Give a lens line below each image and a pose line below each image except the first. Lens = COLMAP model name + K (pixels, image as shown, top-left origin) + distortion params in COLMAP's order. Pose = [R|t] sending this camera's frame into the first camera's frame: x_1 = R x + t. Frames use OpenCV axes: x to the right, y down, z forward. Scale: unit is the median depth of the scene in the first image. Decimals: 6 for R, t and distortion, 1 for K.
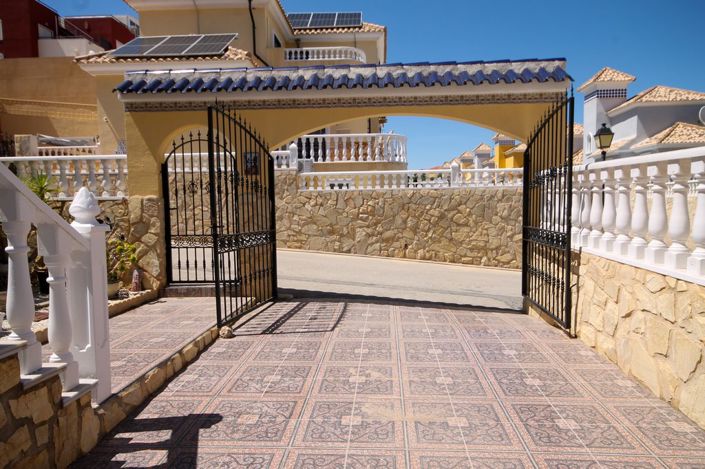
lens RADIAL K [[462.5, 0, 352.5], [0, 462.5, 234.5], [0, 0, 1]] dist [0.000329, 0.000532]
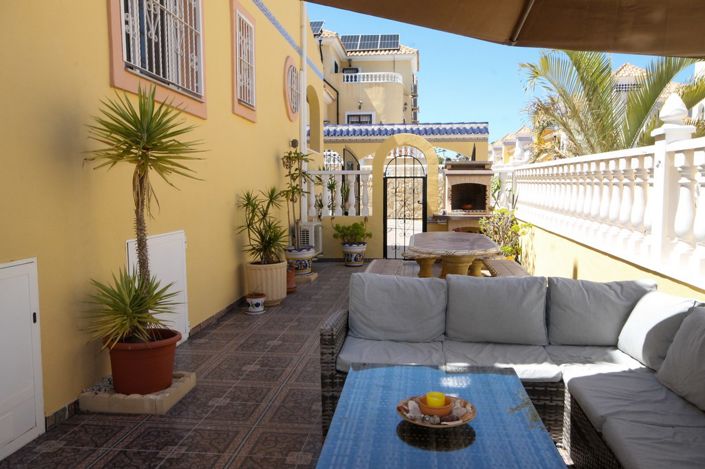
lens RADIAL K [[552.9, 0, 352.5], [0, 552.9, 234.5], [0, 0, 1]] dist [0.003276, 0.001882]
pose [[0.998257, 0.012411, -0.057701, -0.042496], [-0.011514, 0.999808, 0.015845, 0.120992], [0.057886, -0.015153, 0.998208, -1.528391]]
